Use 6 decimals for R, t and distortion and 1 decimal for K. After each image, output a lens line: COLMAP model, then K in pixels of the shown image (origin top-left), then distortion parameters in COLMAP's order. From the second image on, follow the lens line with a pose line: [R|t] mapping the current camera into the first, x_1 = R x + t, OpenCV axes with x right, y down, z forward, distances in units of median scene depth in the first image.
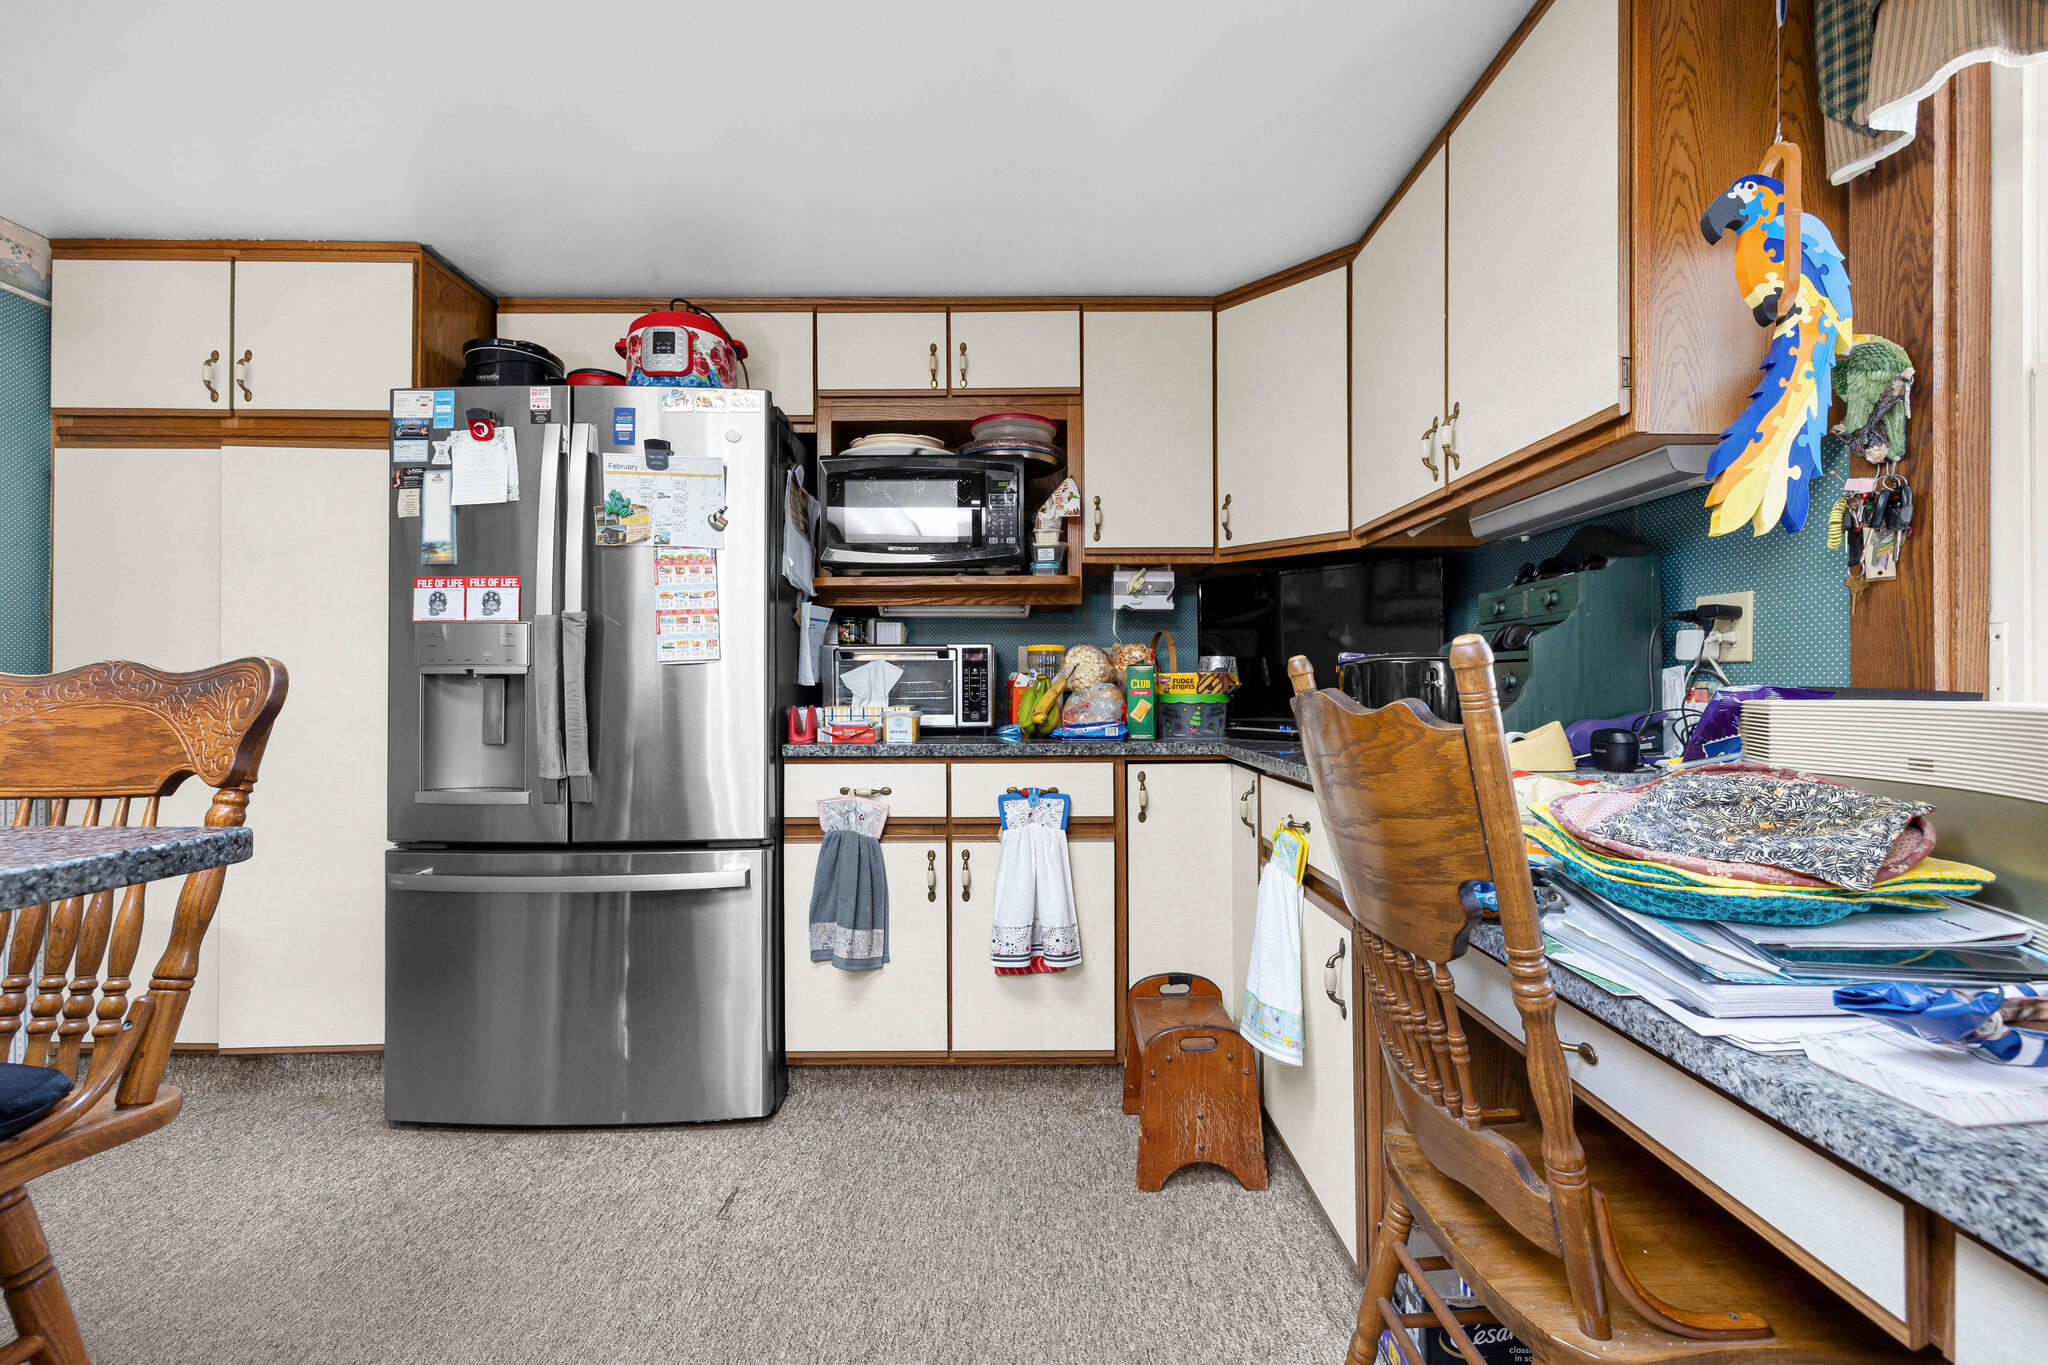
lens RADIAL K [[865.3, 0, 1026.5], [0, 865.3, 679.4], [0, 0, 1]] dist [0.000743, 0.000336]
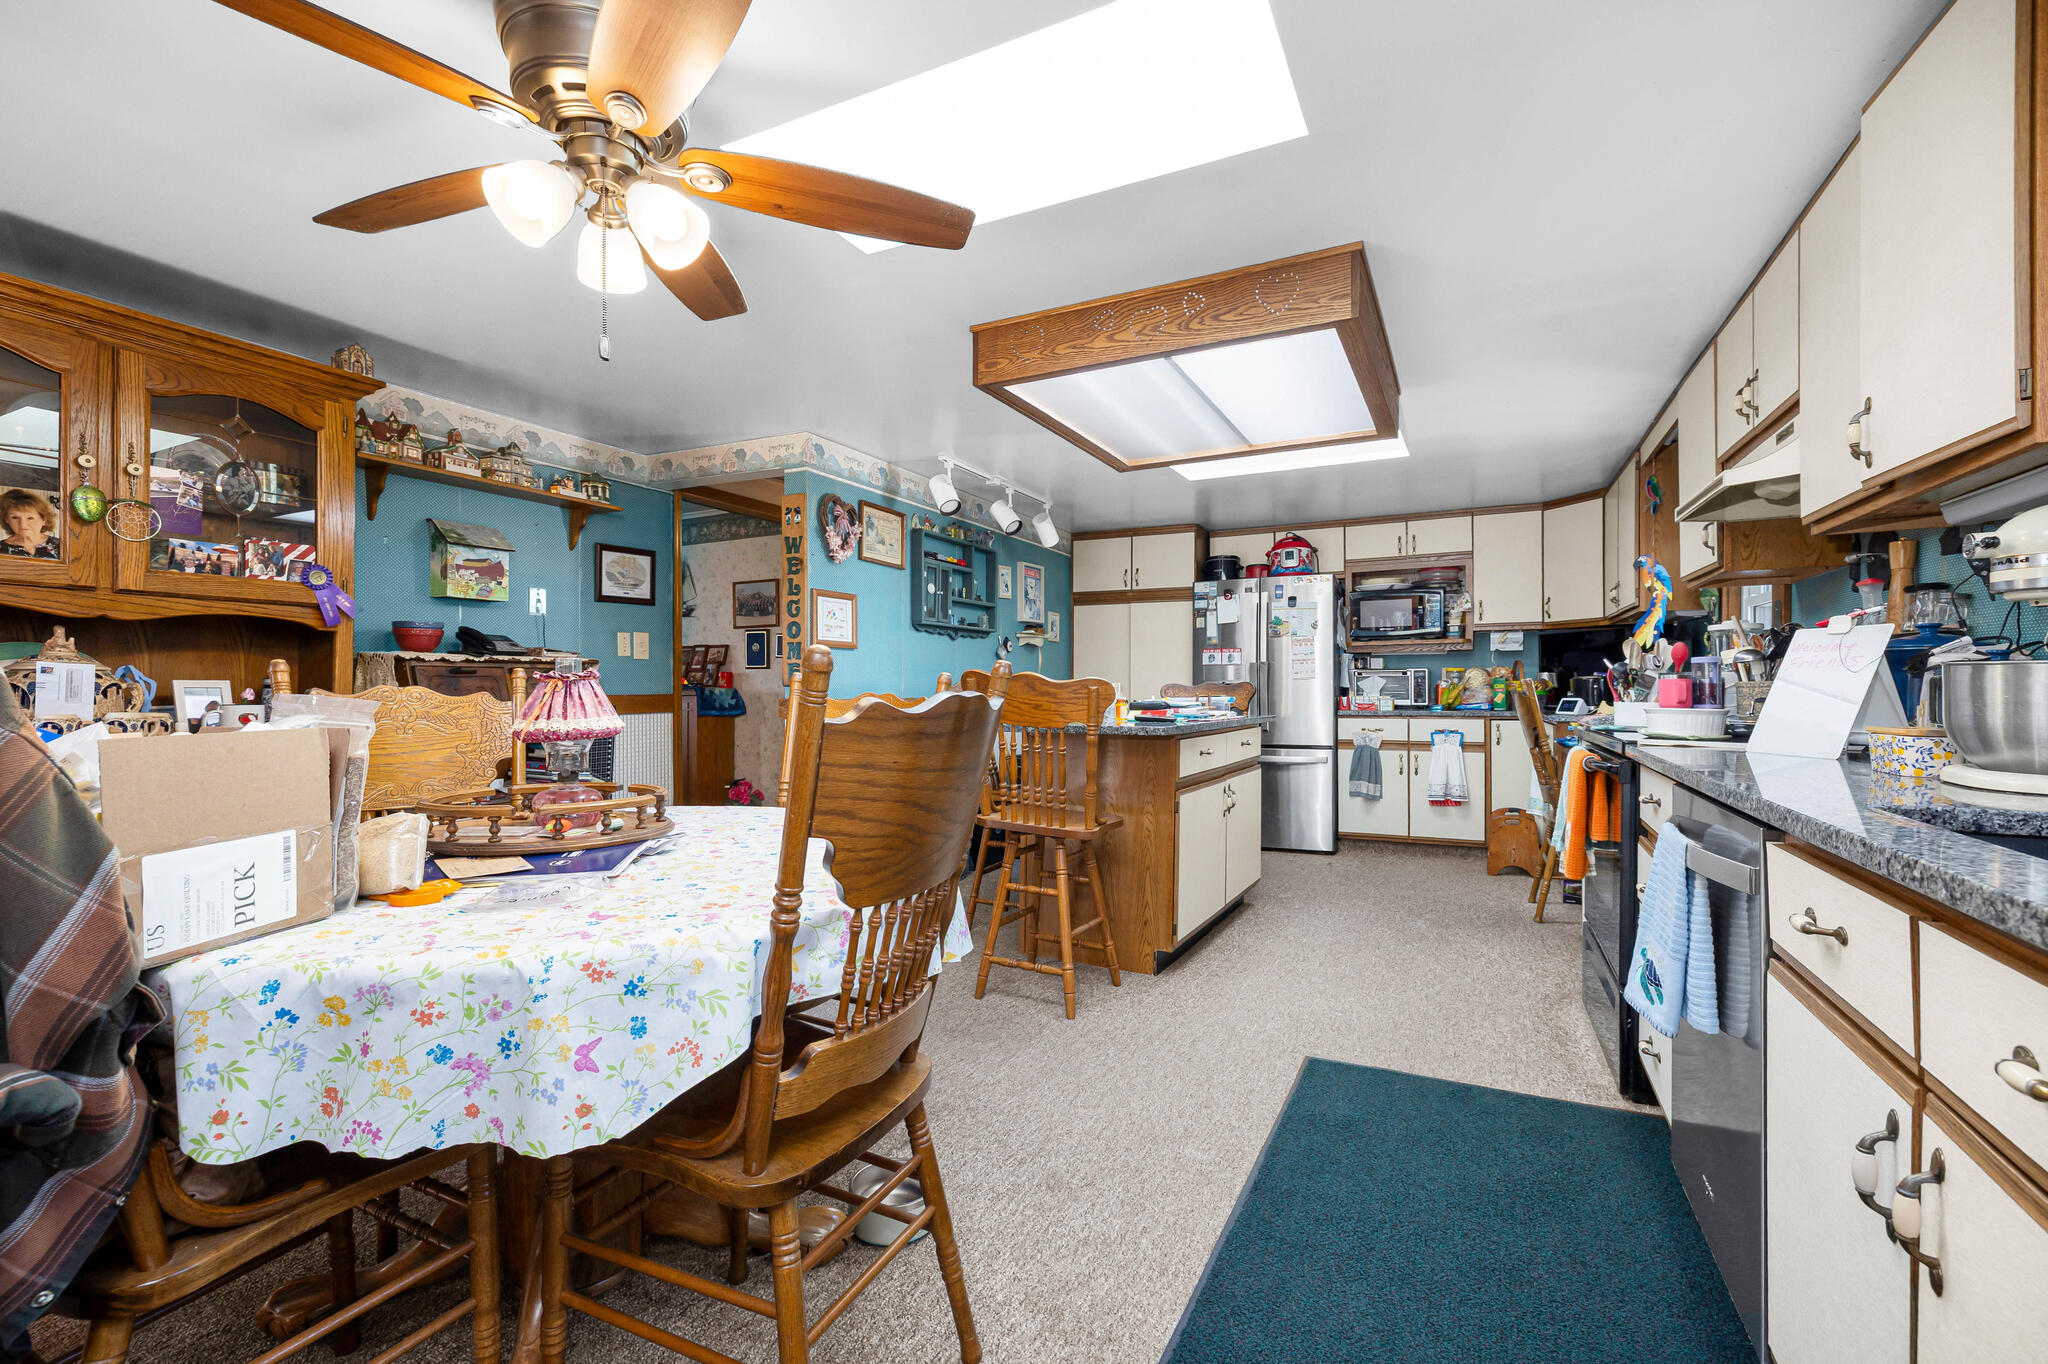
lens RADIAL K [[875.9, 0, 1031.1], [0, 875.9, 694.7], [0, 0, 1]] dist [-0.002820, -0.000036]
pose [[0.894078, 0.001246, -0.447909, 0.065121], [0.006774, 0.999844, 0.016303, -0.019129], [0.447860, -0.017610, 0.893930, -1.698533]]
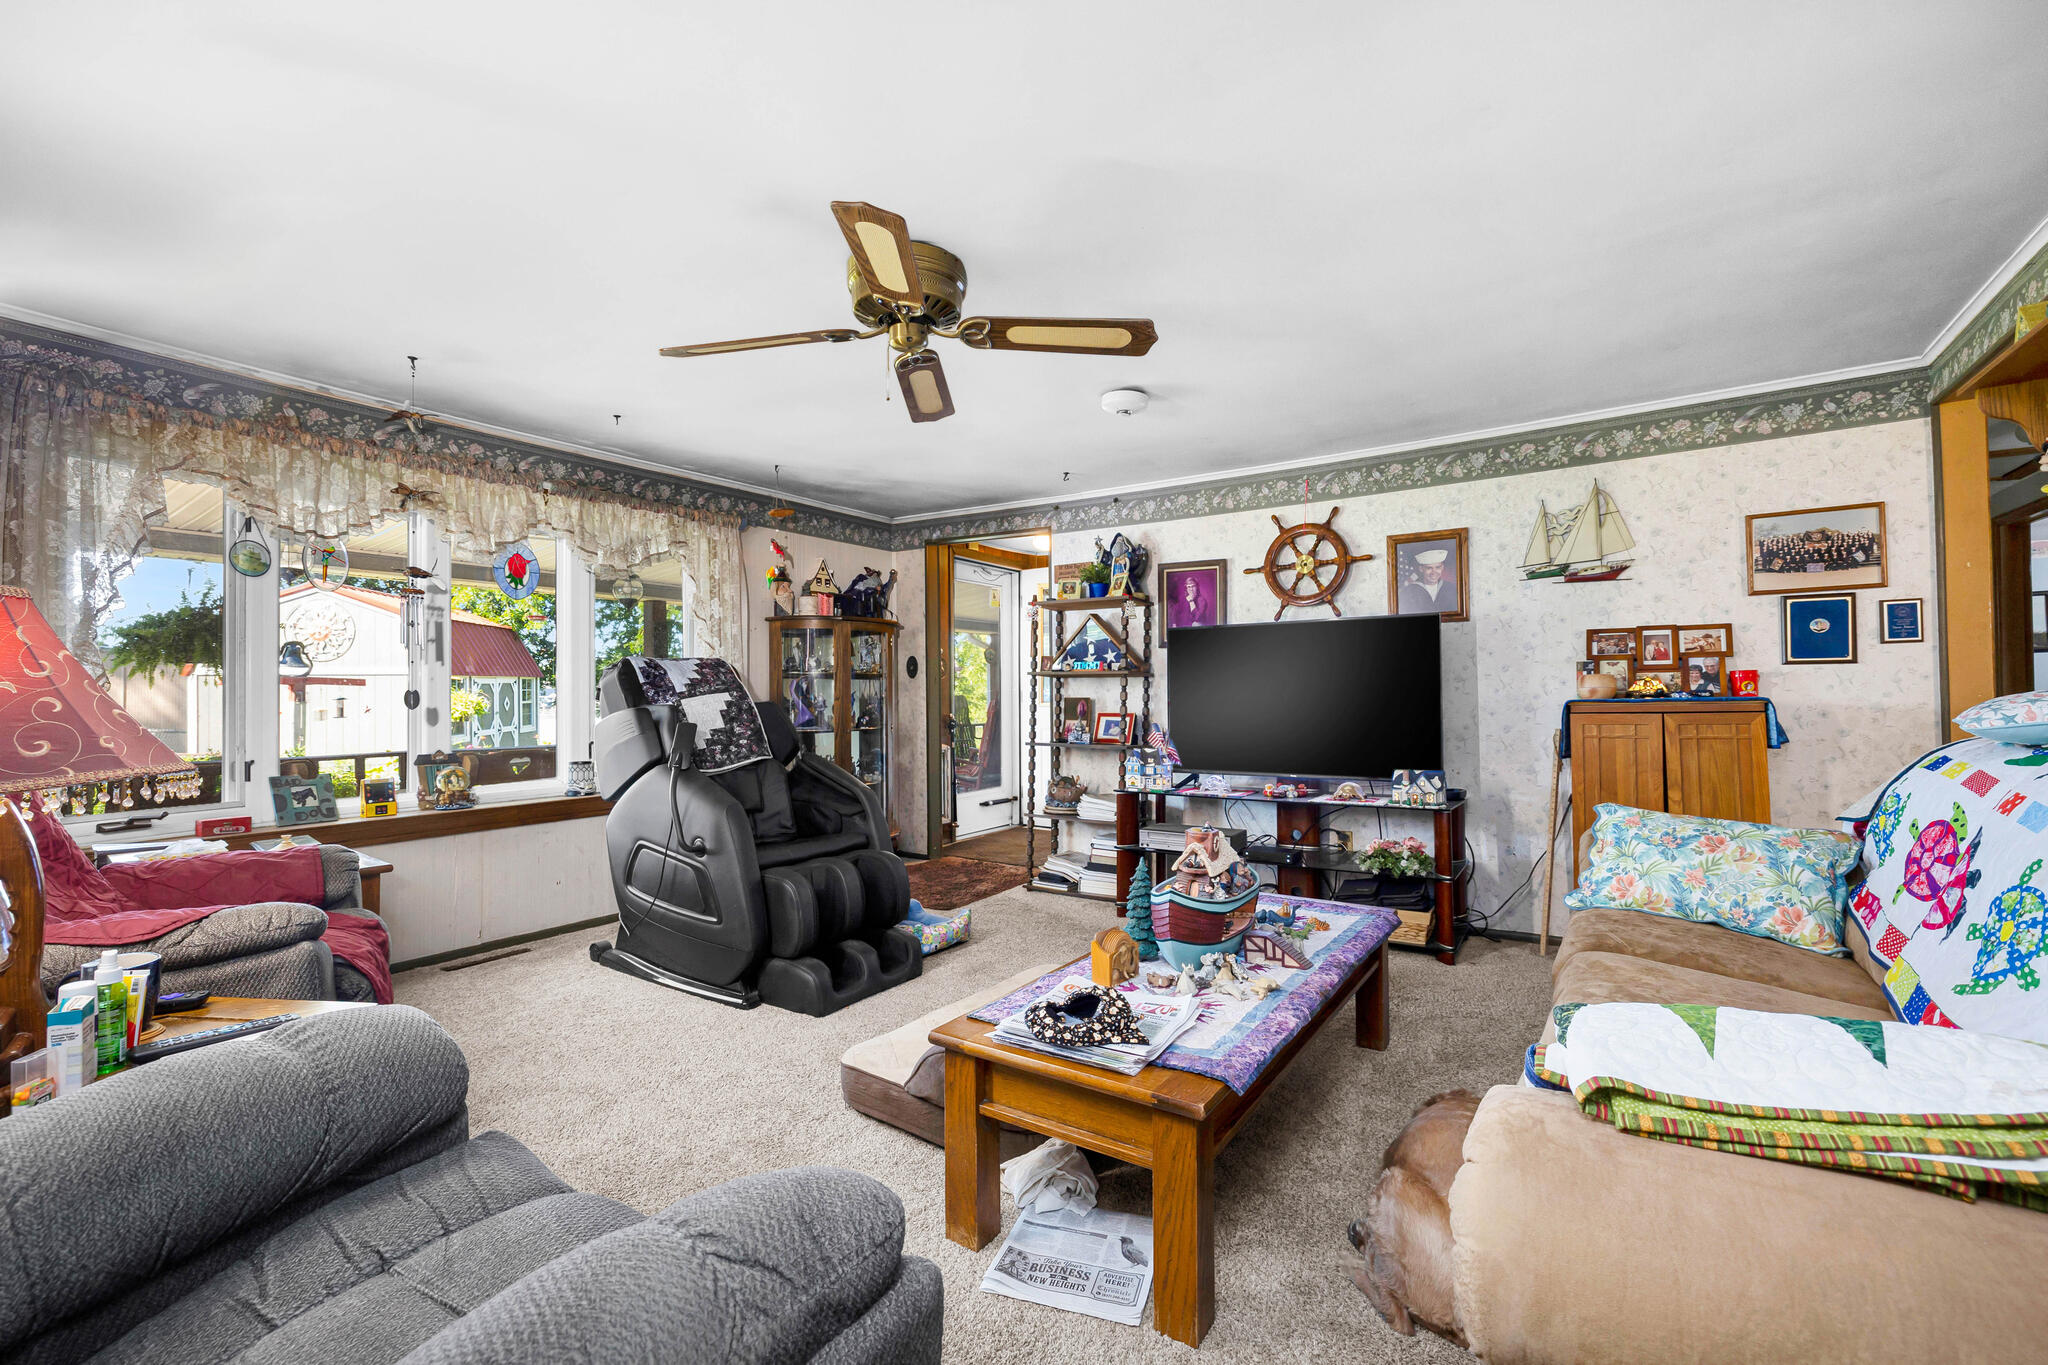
lens RADIAL K [[865.3, 0, 1026.5], [0, 865.3, 679.4], [0, 0, 1]] dist [0.000743, 0.000336]
pose [[0.832537, -0.019189, -0.553637, -2.107445], [0.014156, 0.999810, -0.013367, -0.031930], [0.553789, 0.003291, 0.832651, -1.691611]]
